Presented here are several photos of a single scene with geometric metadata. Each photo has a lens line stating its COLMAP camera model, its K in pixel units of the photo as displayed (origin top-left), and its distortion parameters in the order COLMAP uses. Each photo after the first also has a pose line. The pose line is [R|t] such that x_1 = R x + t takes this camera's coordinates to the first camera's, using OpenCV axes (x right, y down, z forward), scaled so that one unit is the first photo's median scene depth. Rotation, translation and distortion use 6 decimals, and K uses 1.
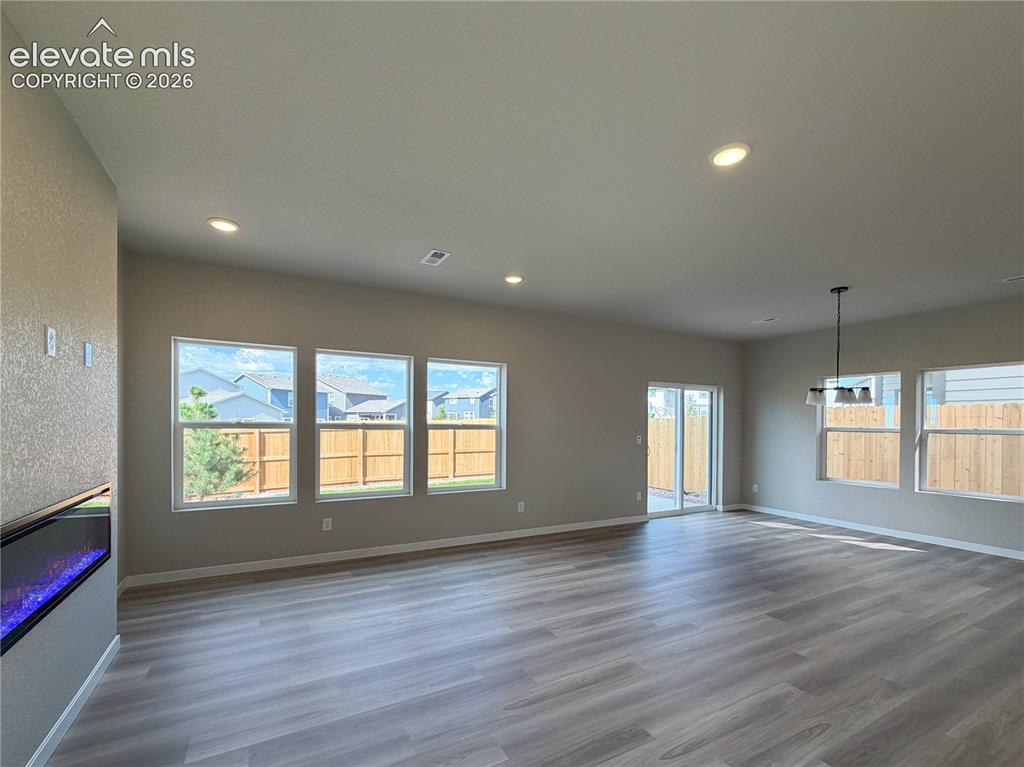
lens RADIAL K [[426.4, 0, 473.2], [0, 426.4, 427.7], [0, 0, 1]] dist [0.006266, -0.000891]
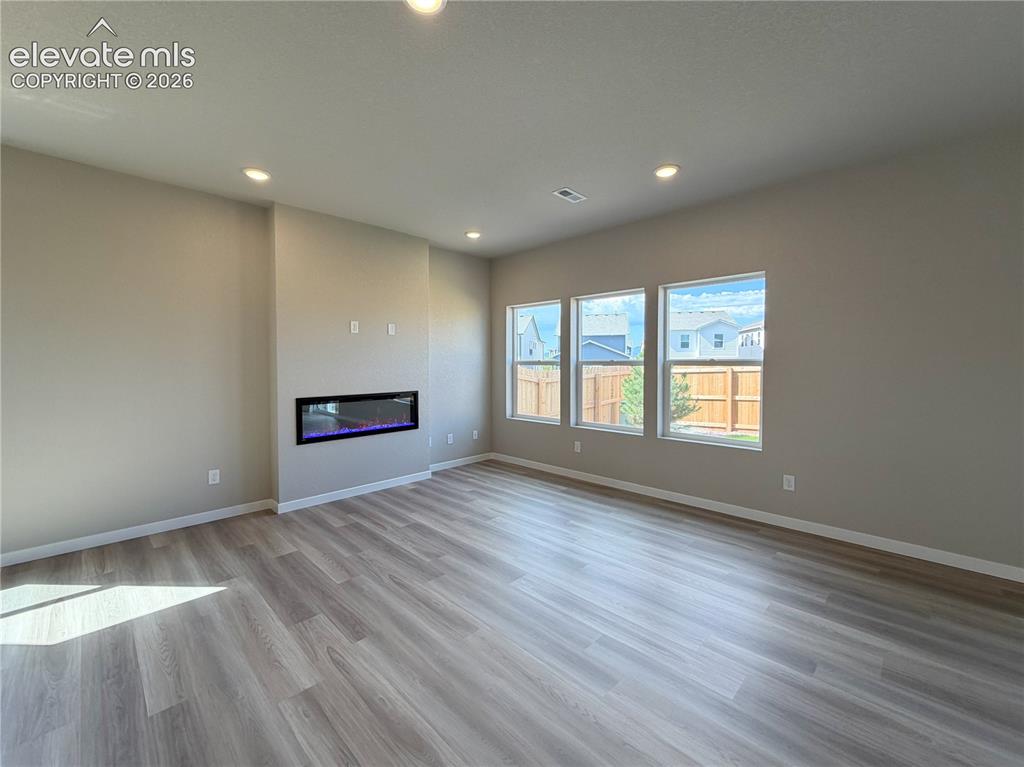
lens RADIAL K [[426.4, 0, 520.8], [0, 426.4, 374.4], [0, 0, 1]] dist [0.006266, -0.000891]
pose [[0.340413, 0.015208, -0.940153, 0.665033], [-0.003821, 0.999883, 0.014791, 0.010799], [0.940268, -0.001443, 0.340431, 0.434181]]
